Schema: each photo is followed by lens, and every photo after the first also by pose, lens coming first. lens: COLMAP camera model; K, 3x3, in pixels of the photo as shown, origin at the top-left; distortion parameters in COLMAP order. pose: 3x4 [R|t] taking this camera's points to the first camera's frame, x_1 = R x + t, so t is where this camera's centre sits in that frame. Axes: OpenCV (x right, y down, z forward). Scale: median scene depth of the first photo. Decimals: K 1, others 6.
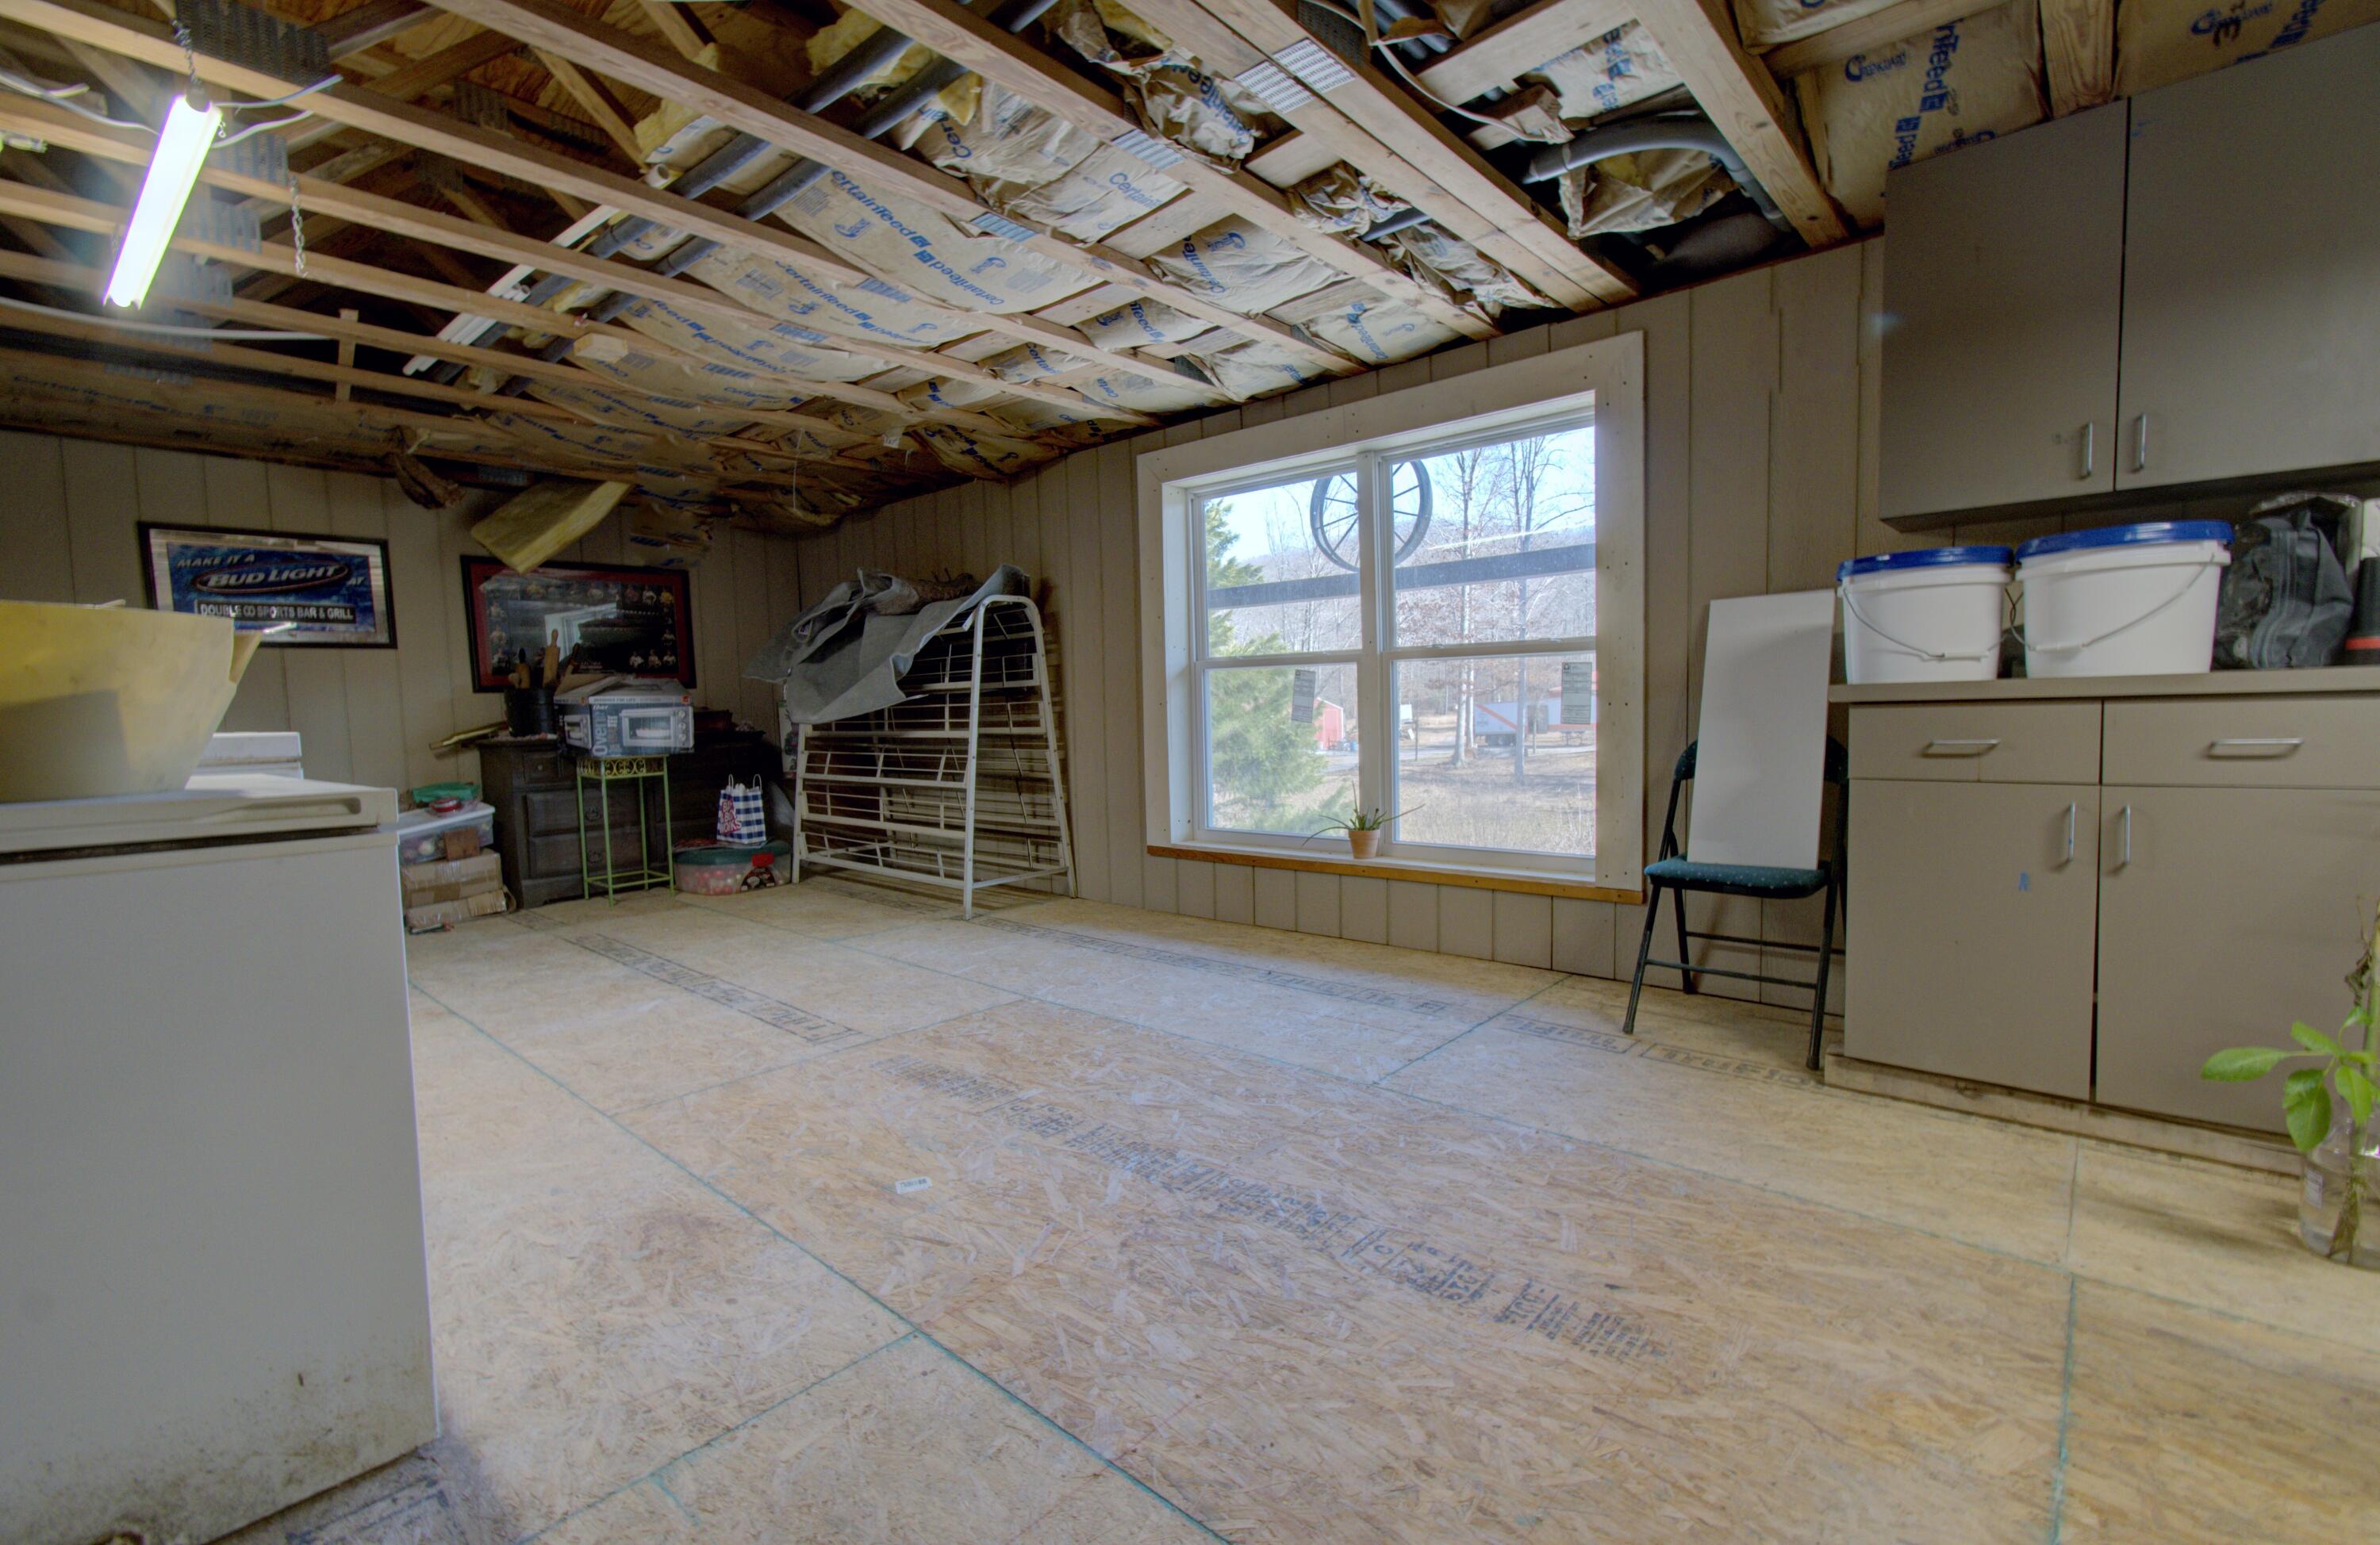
lens RADIAL K [[1024.0, 0, 1187.8], [0, 1024.0, 778.5], [0, 0, 1]] dist [-0.006972, 0.004470]
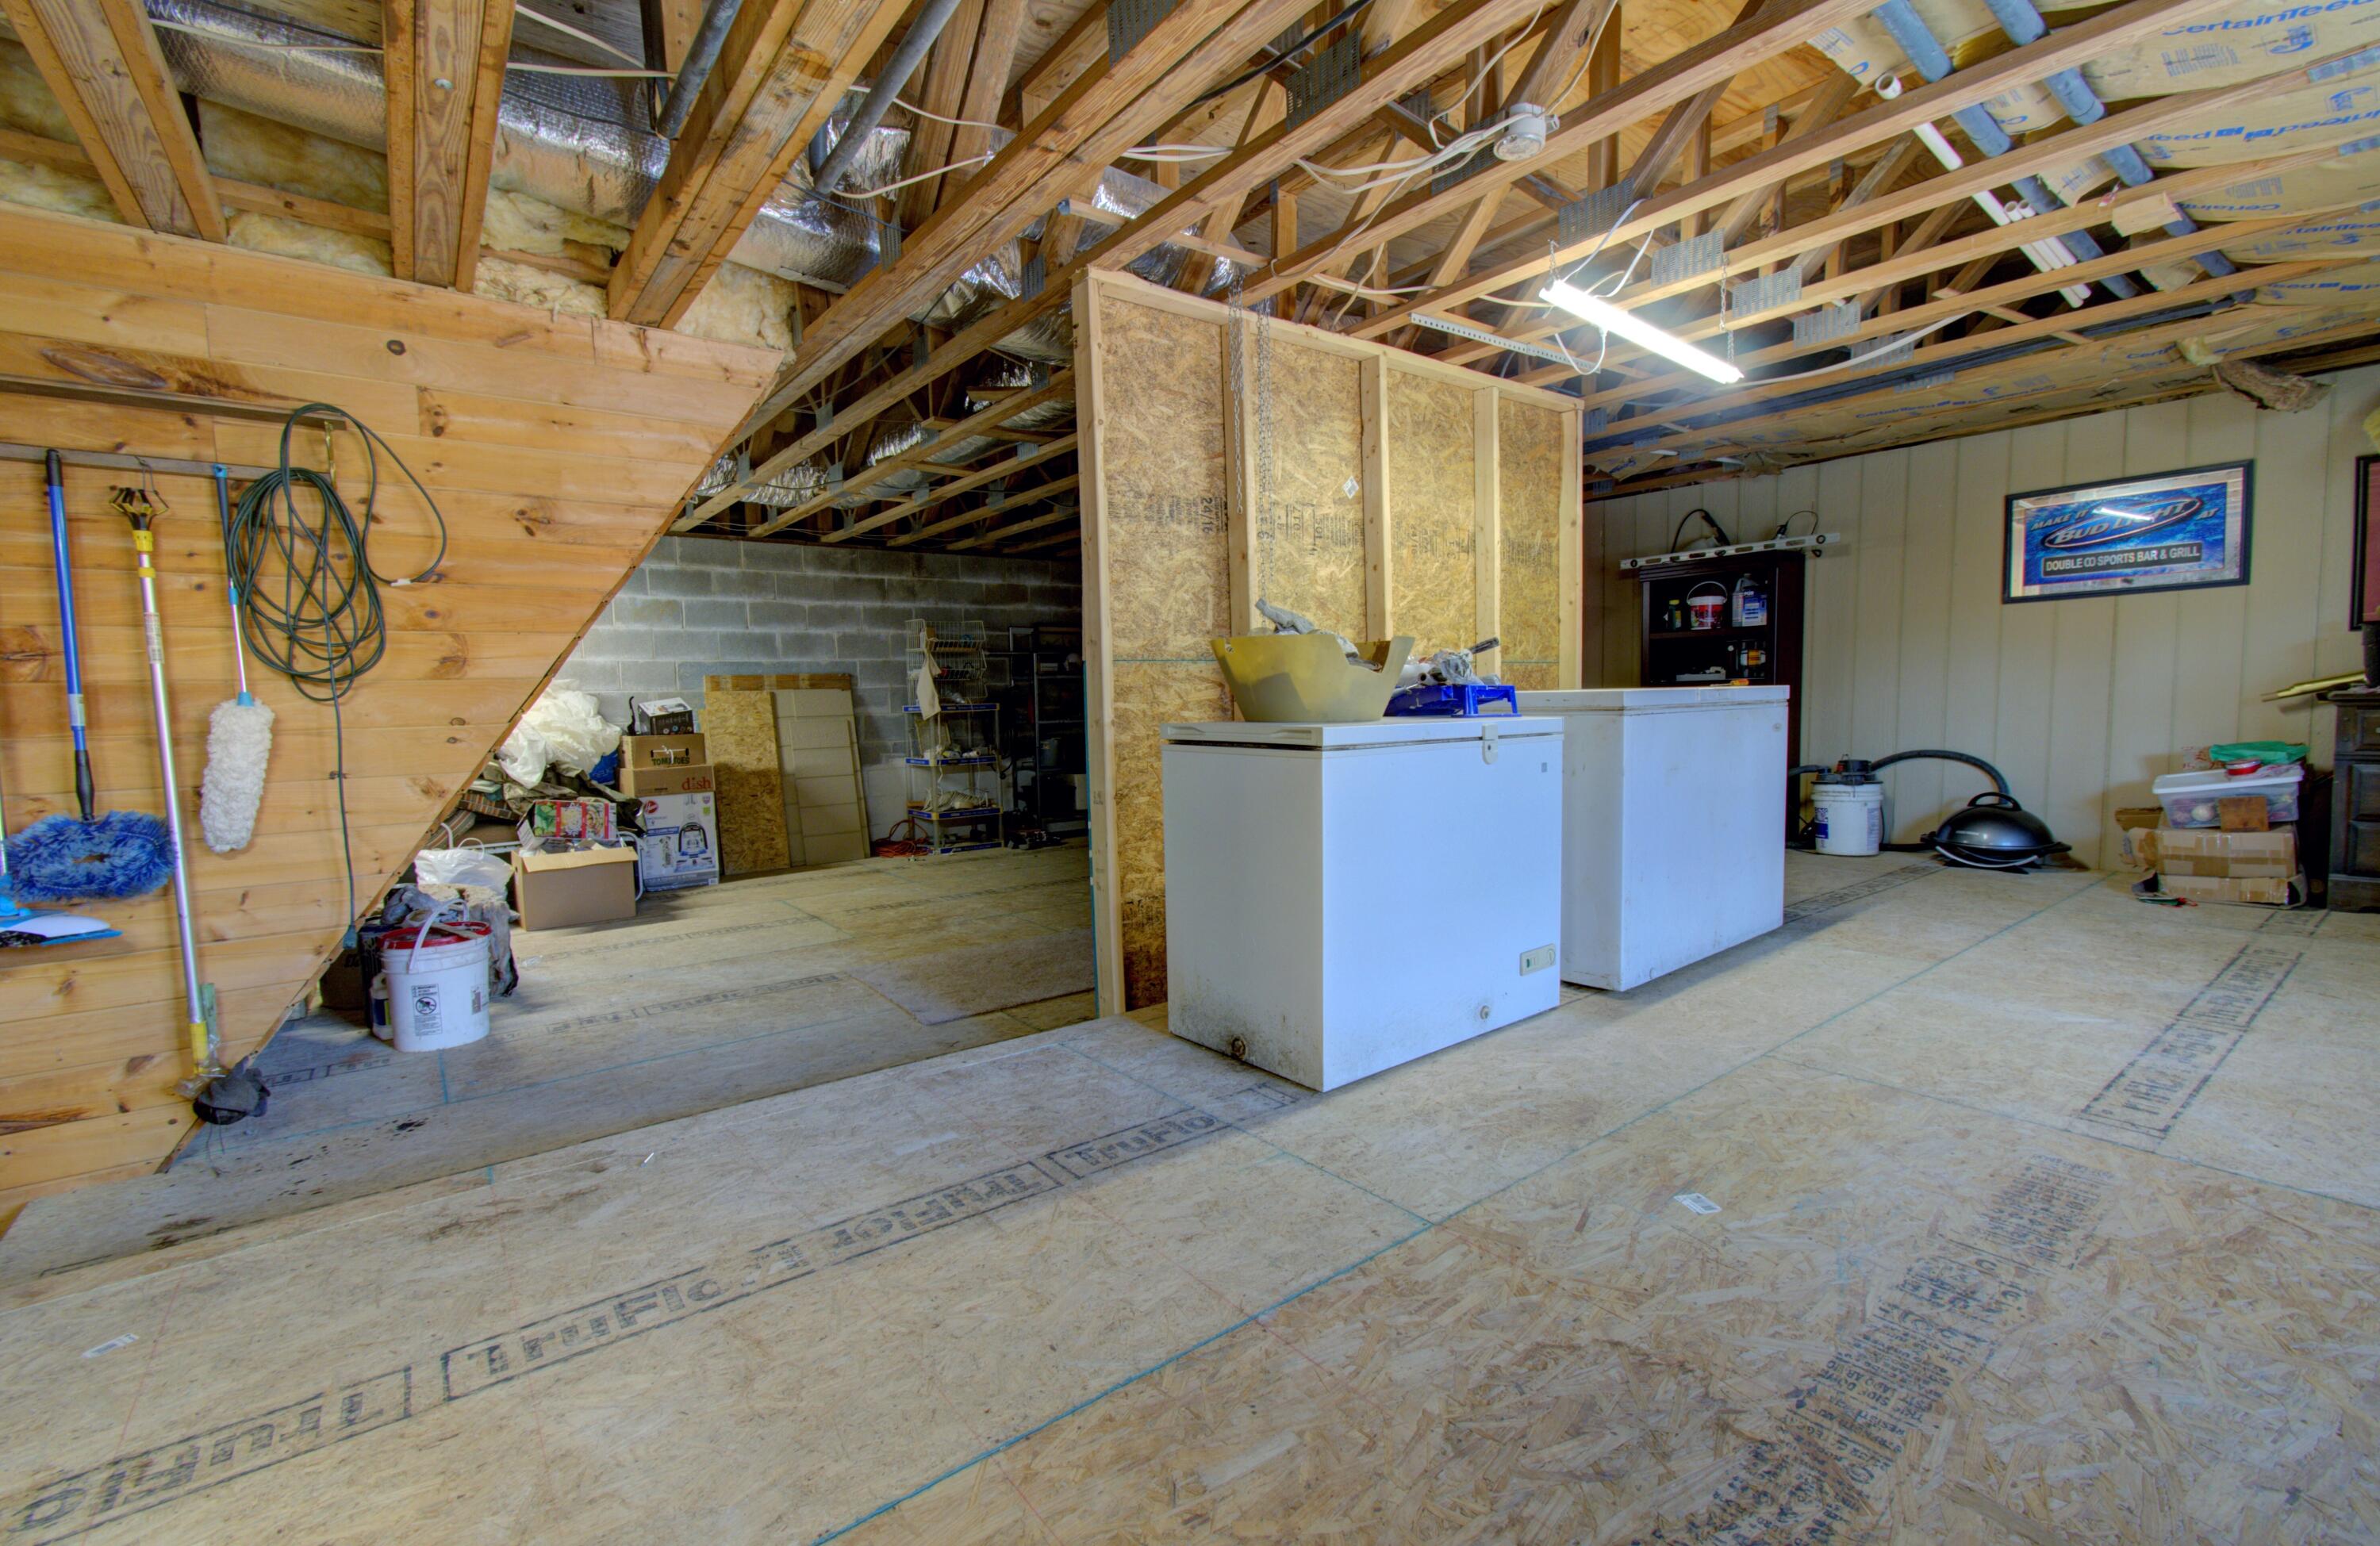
lens RADIAL K [[1024.1, 0, 1180.5], [0, 1024.1, 773.3], [0, 0, 1]] dist [-0.006972, 0.004470]
pose [[-0.181617, 0.101321, -0.978136, 0.472744], [-0.042316, 0.992951, 0.110713, -0.044965], [0.982458, 0.061498, -0.176050, 0.486359]]
